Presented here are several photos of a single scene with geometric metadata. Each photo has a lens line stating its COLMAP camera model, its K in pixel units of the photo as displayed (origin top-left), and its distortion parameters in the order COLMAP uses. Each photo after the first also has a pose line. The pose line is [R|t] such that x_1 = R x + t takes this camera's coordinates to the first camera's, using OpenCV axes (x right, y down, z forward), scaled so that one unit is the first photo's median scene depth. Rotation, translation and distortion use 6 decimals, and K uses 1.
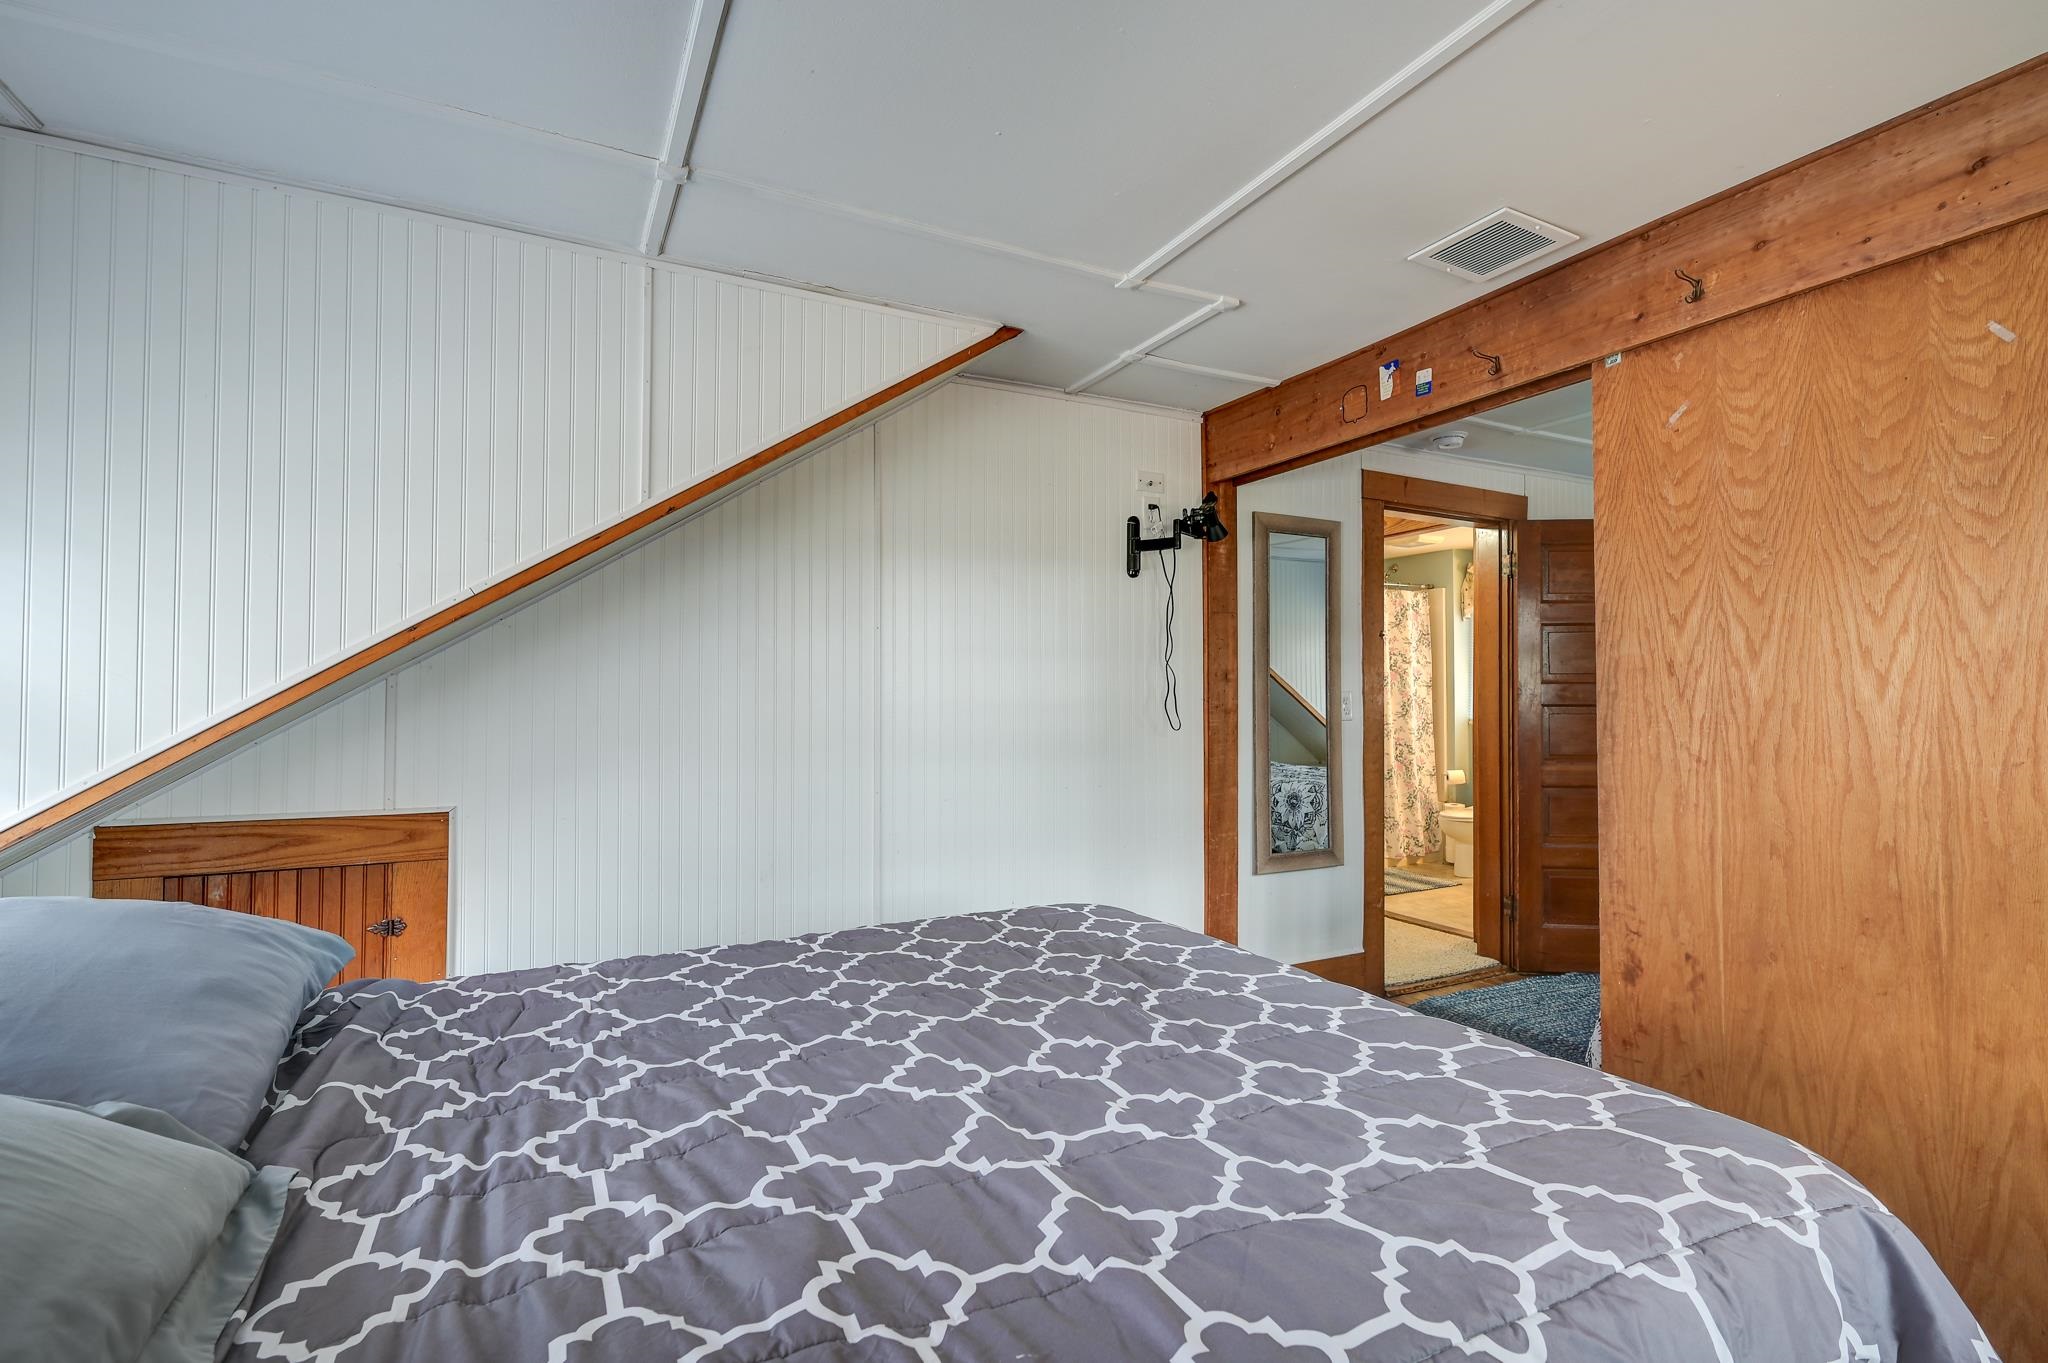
lens RADIAL K [[914.0, 0, 1023.5], [0, 914.0, 673.0], [0, 0, 1]] dist [-0.000964, 0.000242]
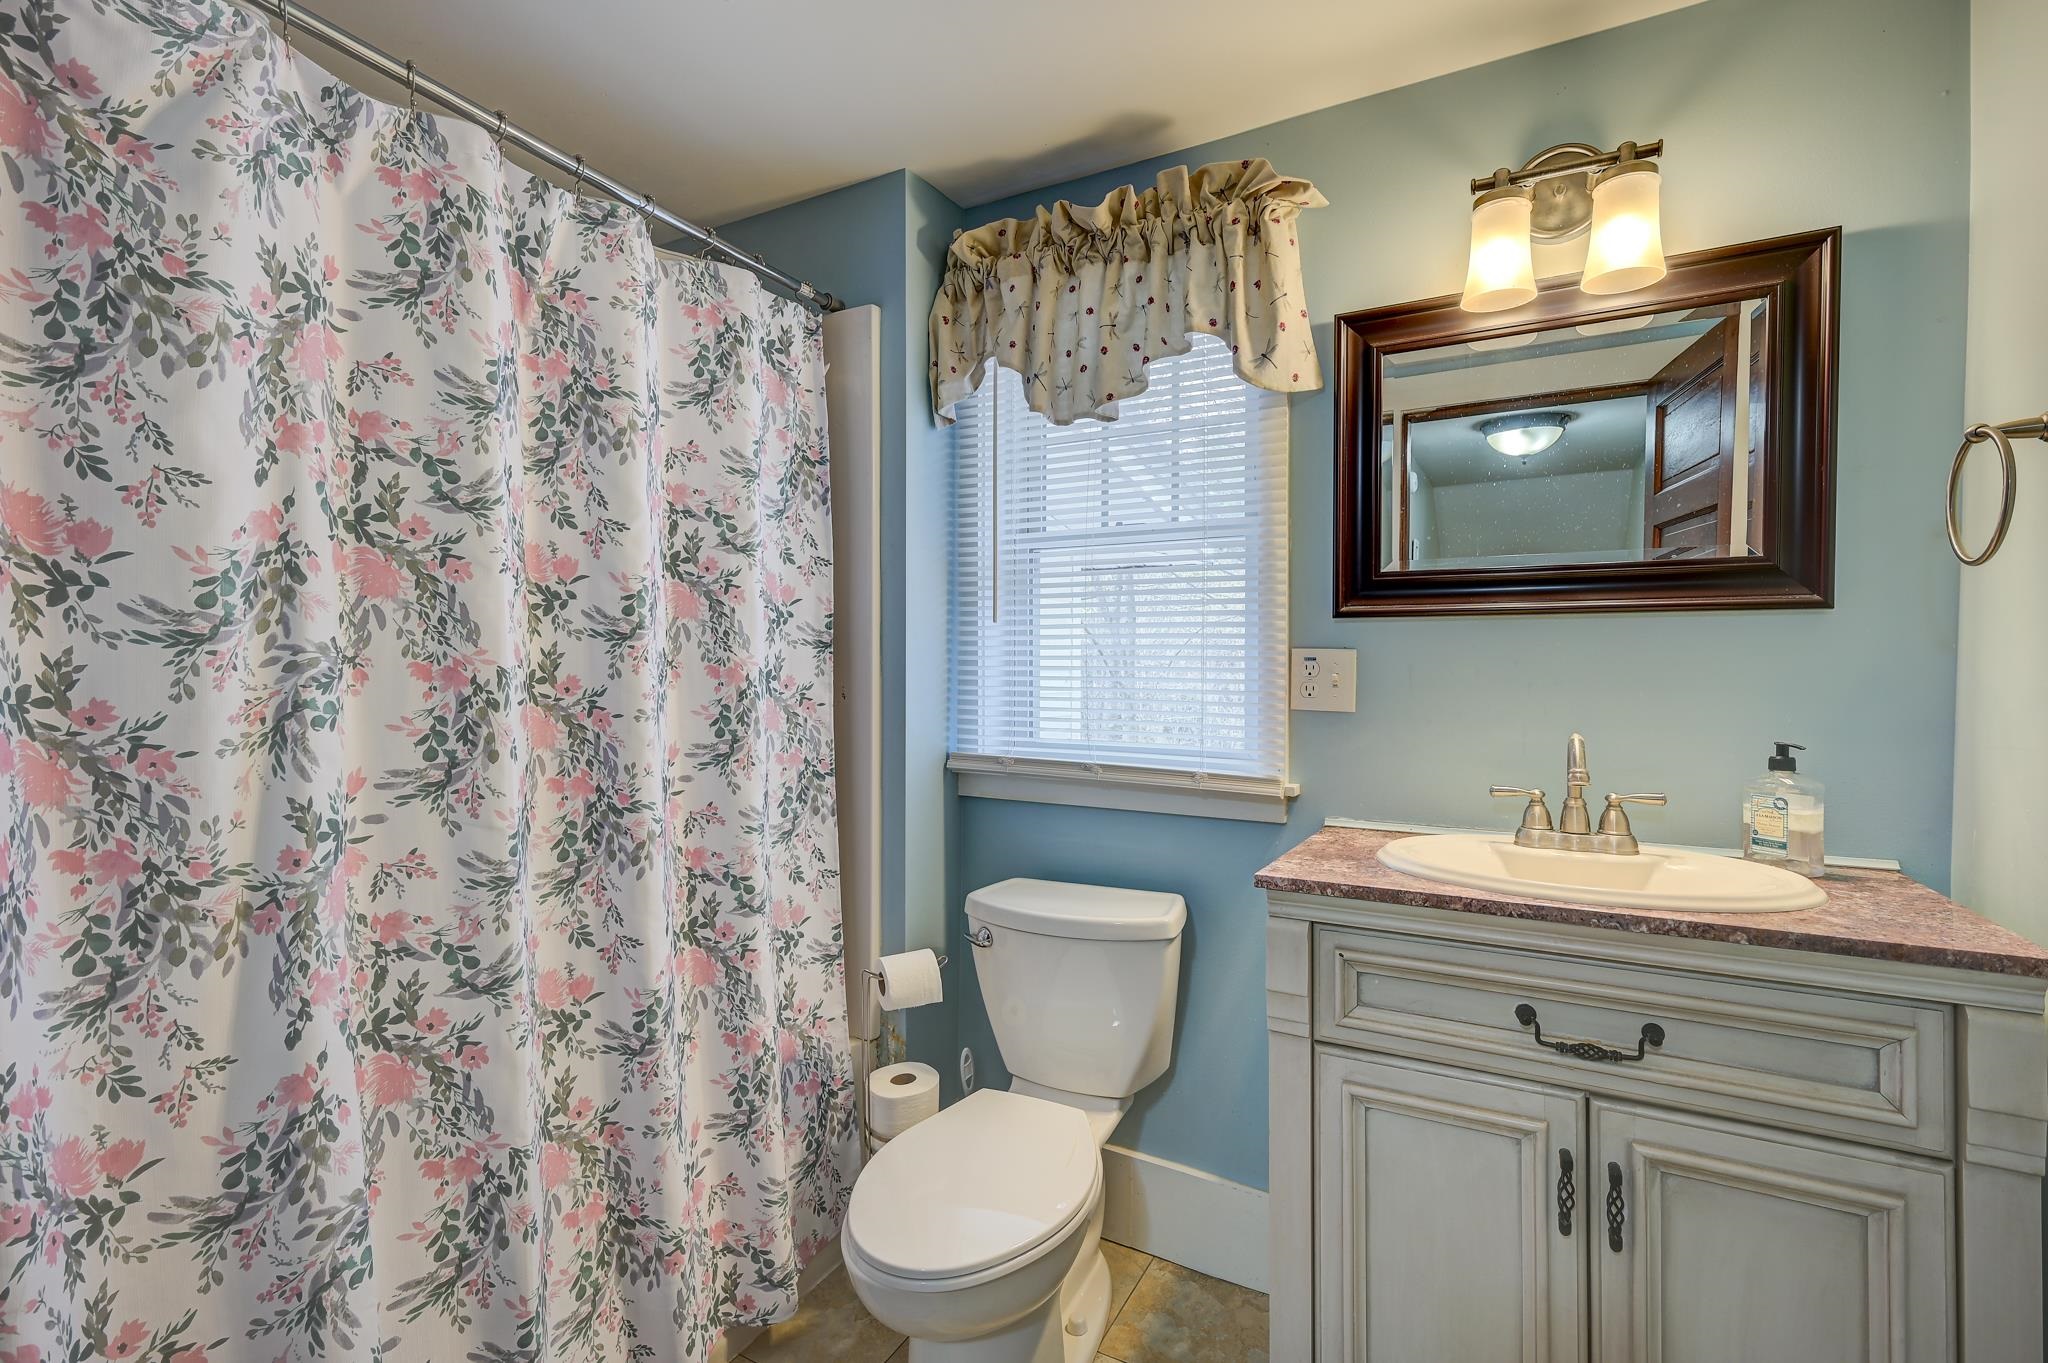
lens RADIAL K [[914.0, 0, 1023.5], [0, 914.0, 673.0], [0, 0, 1]] dist [-0.000964, 0.000242]
pose [[0.829610, -0.001900, 0.558341, 0.342123], [-0.012545, 0.999678, 0.022041, 0.016259], [-0.558203, -0.025290, 0.829319, 0.741114]]
